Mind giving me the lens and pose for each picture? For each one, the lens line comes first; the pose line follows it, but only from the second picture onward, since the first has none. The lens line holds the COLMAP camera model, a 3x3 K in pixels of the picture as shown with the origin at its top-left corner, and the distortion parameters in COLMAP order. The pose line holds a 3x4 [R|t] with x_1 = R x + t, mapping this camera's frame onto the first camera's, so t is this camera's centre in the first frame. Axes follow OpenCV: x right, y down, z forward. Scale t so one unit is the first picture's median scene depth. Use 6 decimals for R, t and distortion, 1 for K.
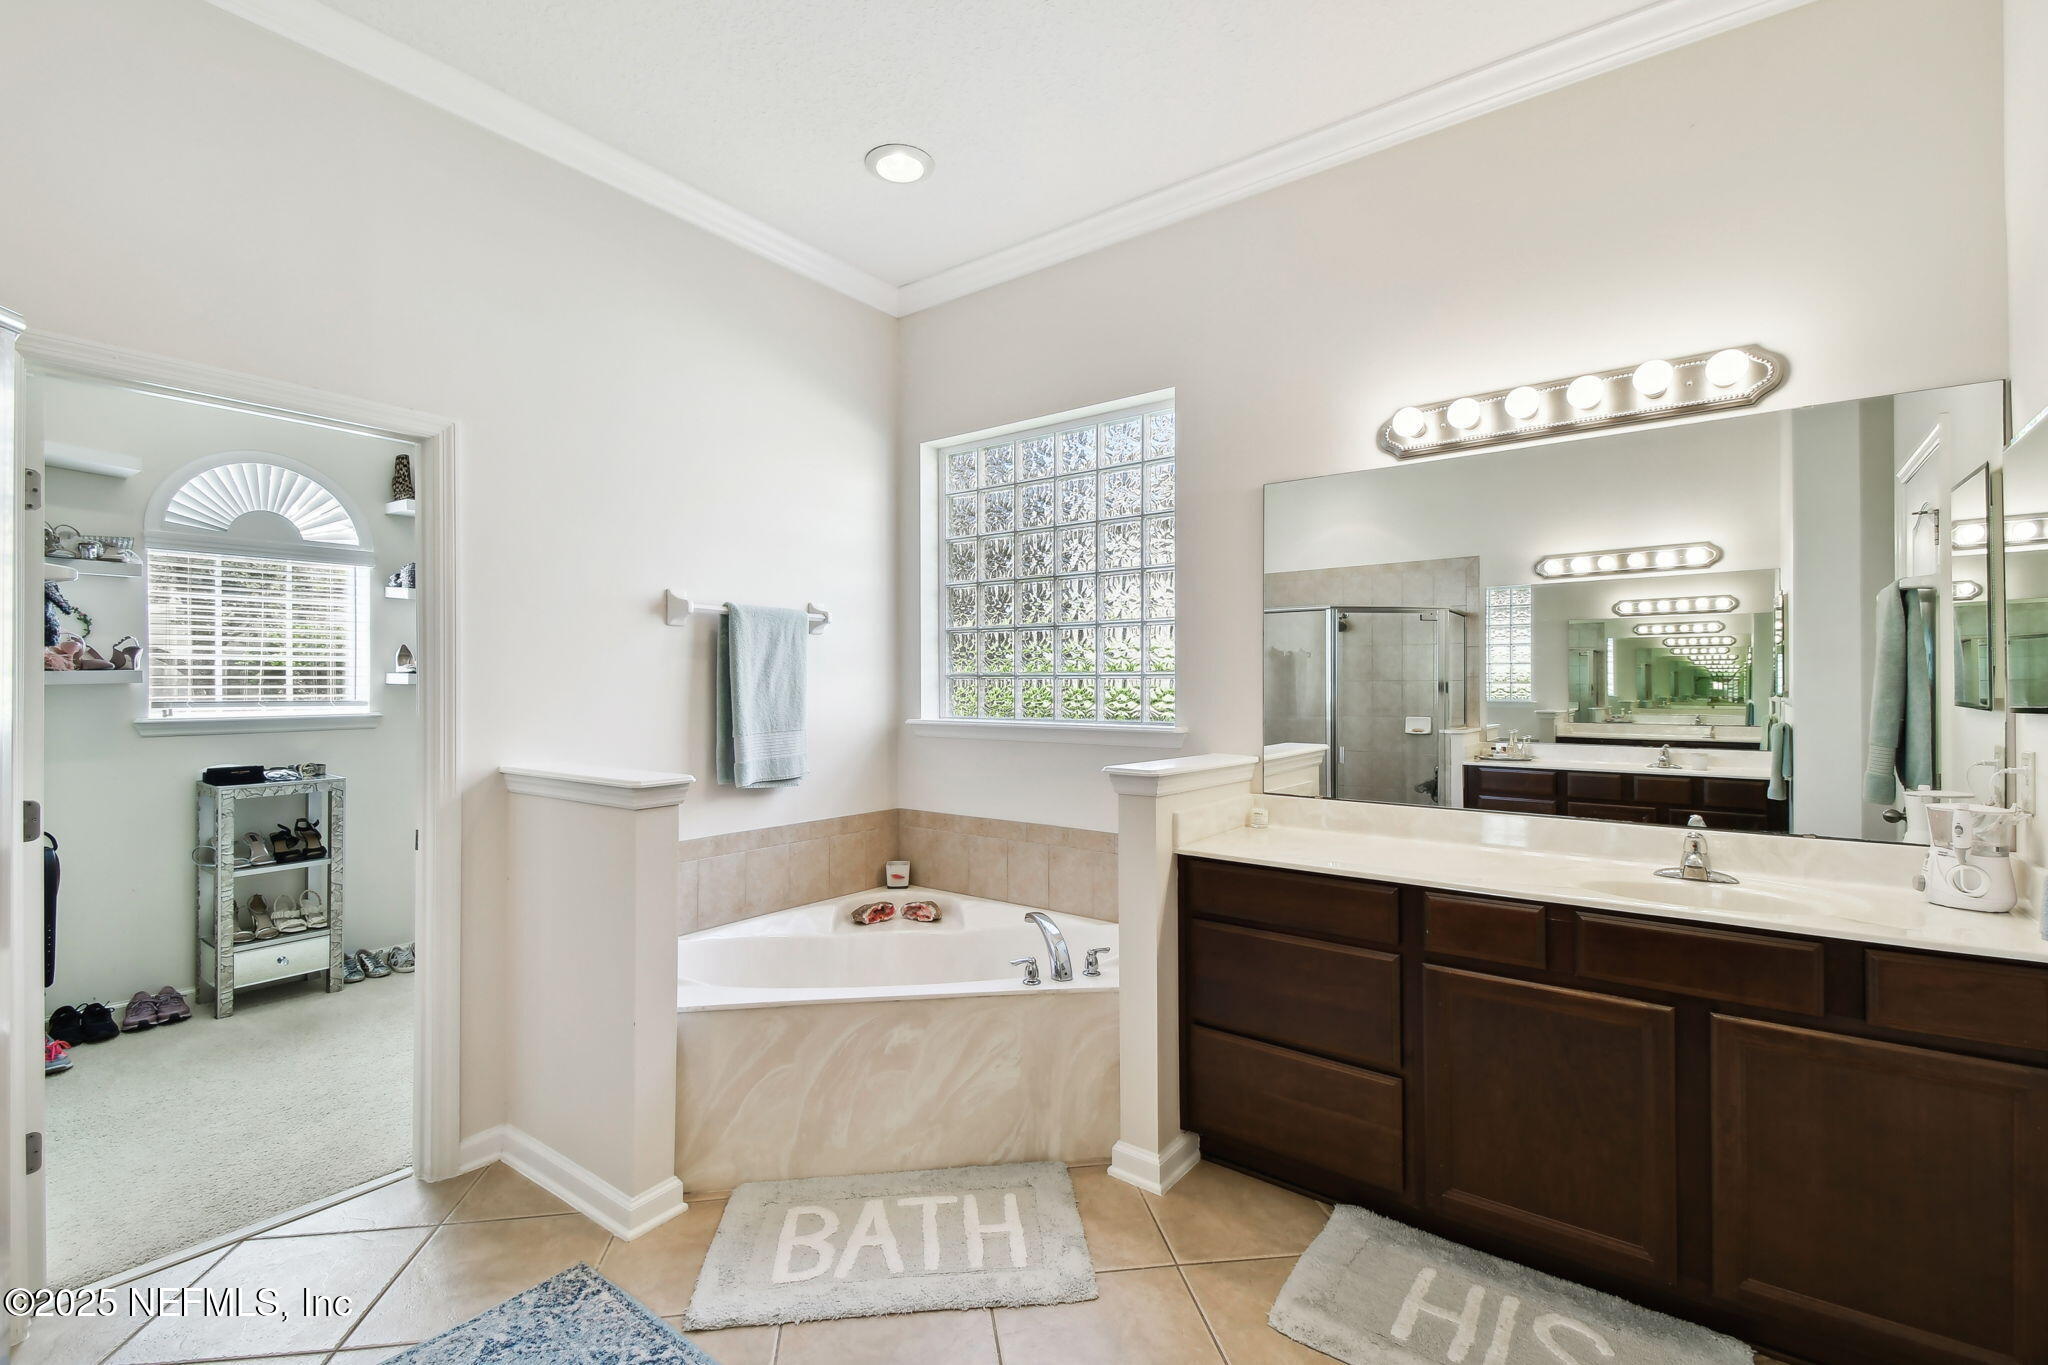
lens RADIAL K [[899.9, 0, 1018.1], [0, 899.9, 683.6], [0, 0, 1]] dist [0.050180, -0.025909]
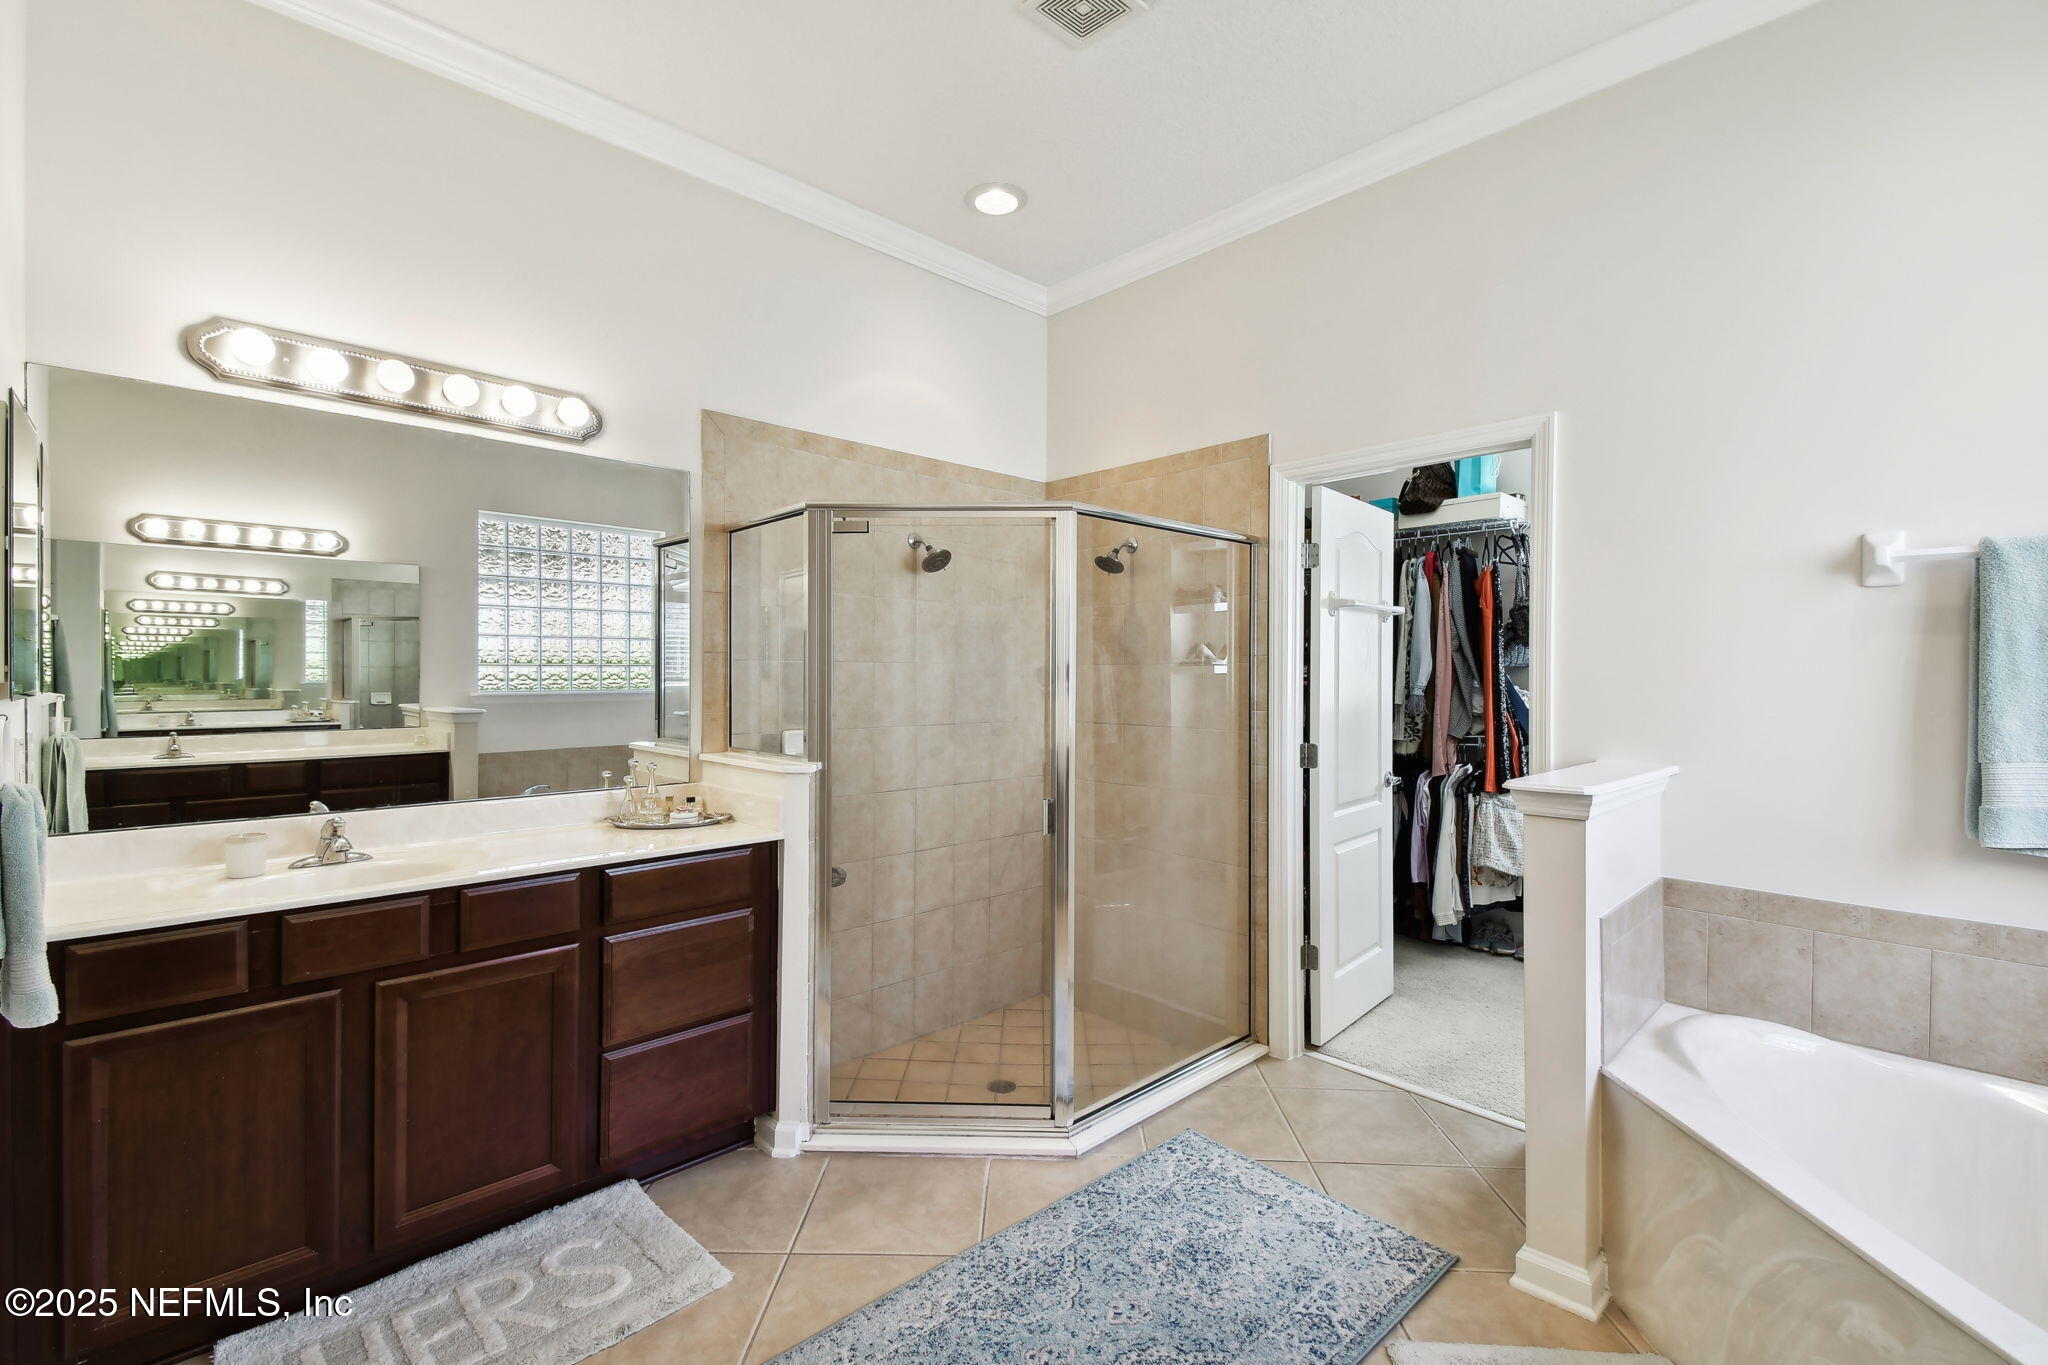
lens RADIAL K [[899.9, 0, 1018.1], [0, 899.9, 683.6], [0, 0, 1]] dist [0.050180, -0.025909]
pose [[-0.163435, 0.010434, -0.986499, 0.466785], [-0.001483, 0.999940, 0.010822, 0.001929], [0.986553, 0.003231, -0.163410, 0.566803]]
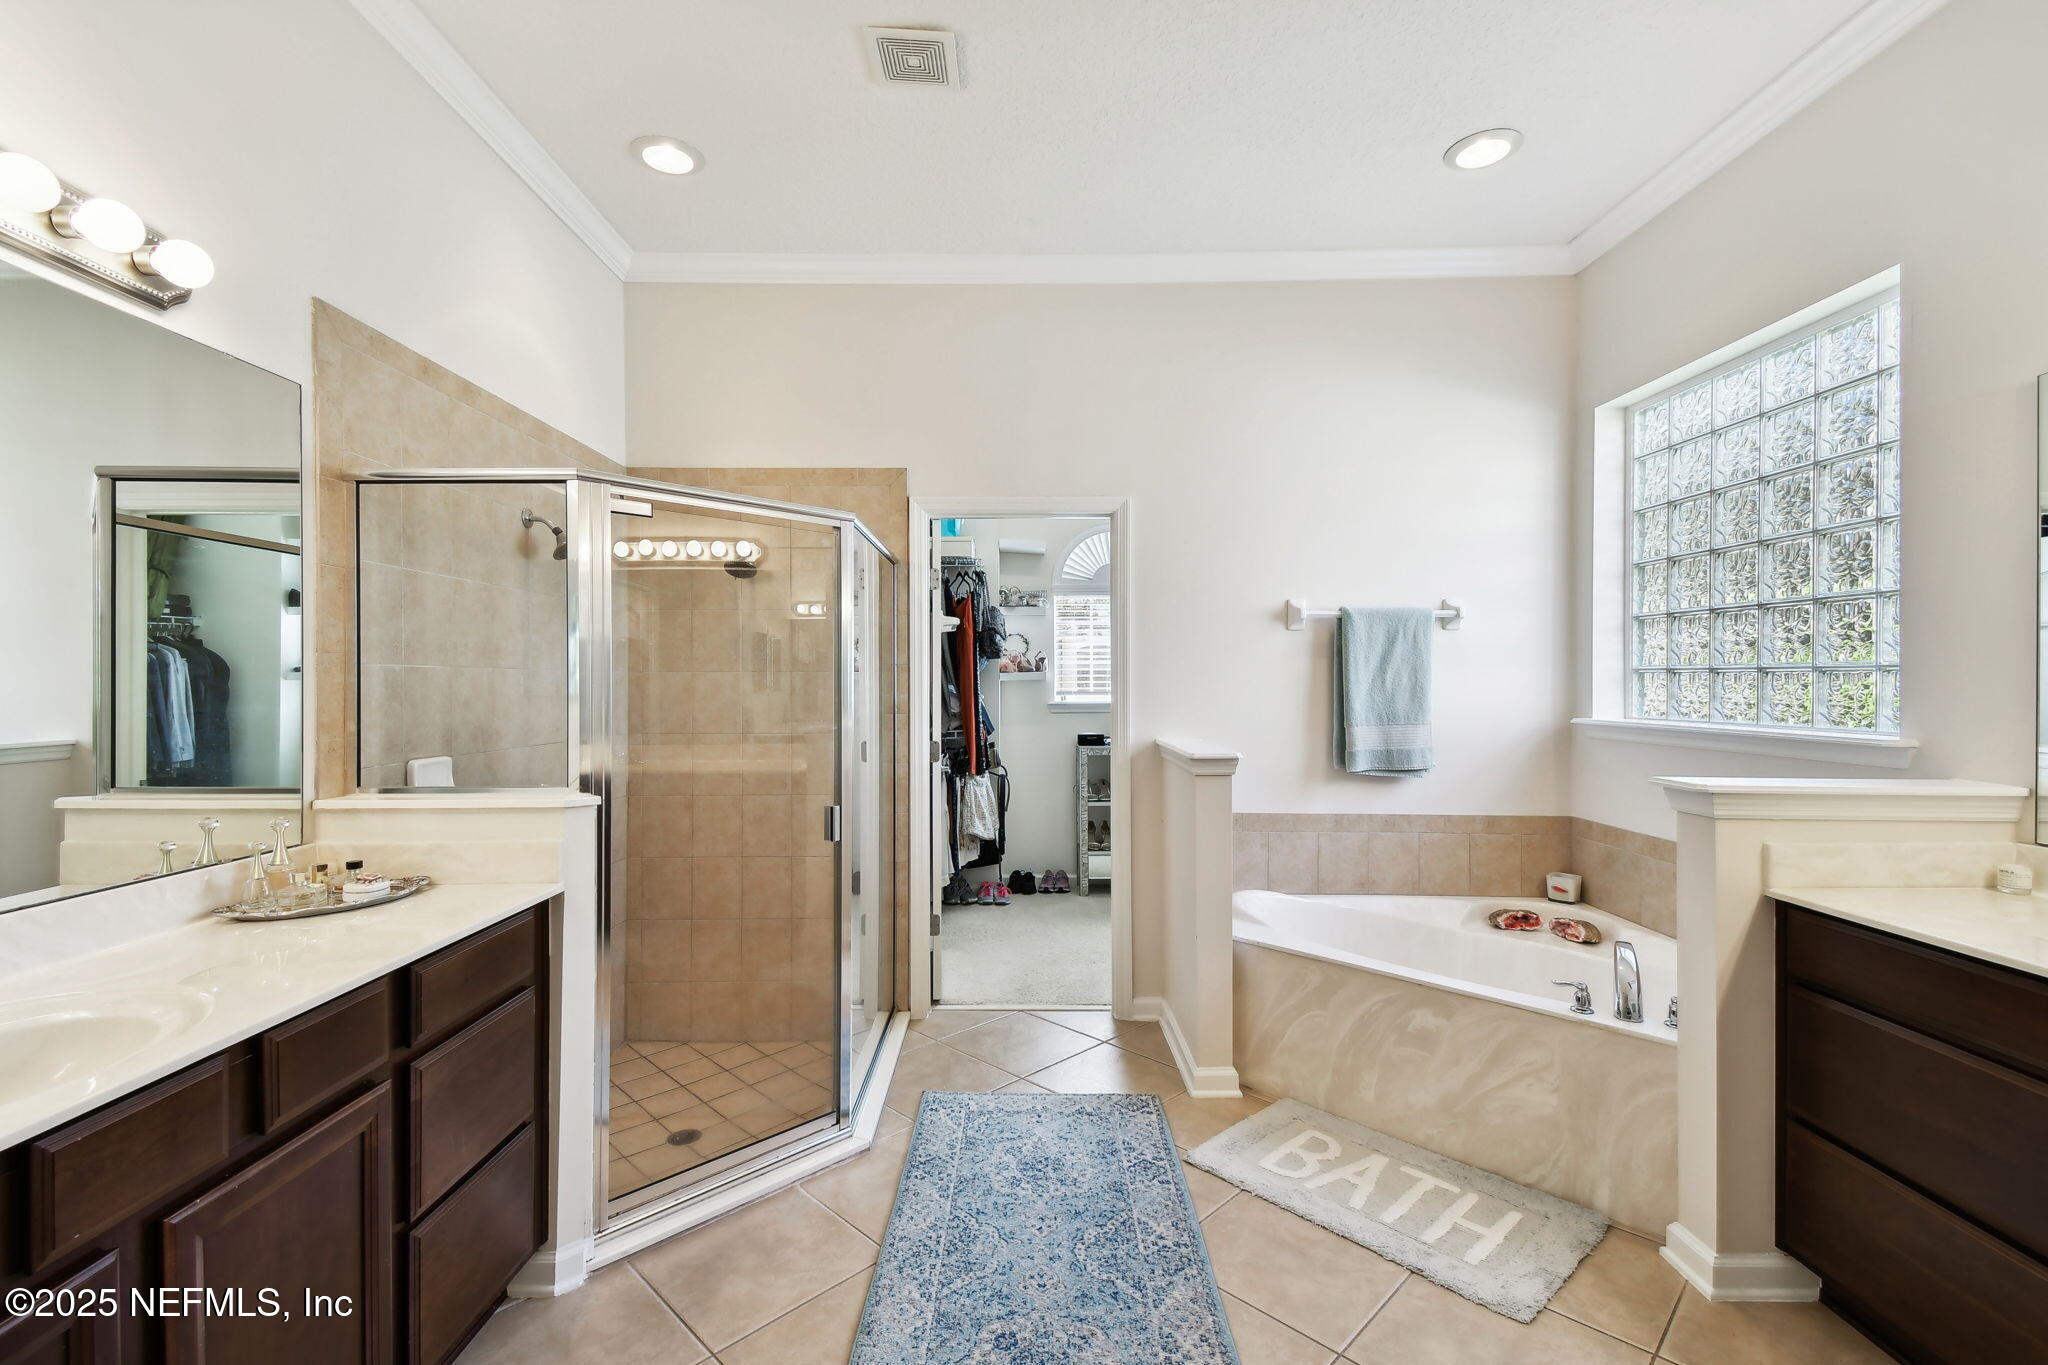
lens RADIAL K [[899.9, 0, 1018.1], [0, 899.9, 683.6], [0, 0, 1]] dist [0.050180, -0.025909]
pose [[0.601841, 0.002292, -0.798613, 0.404689], [0.000942, 0.999993, 0.003580, 0.001219], [0.798616, -0.002907, 0.601834, 0.003476]]
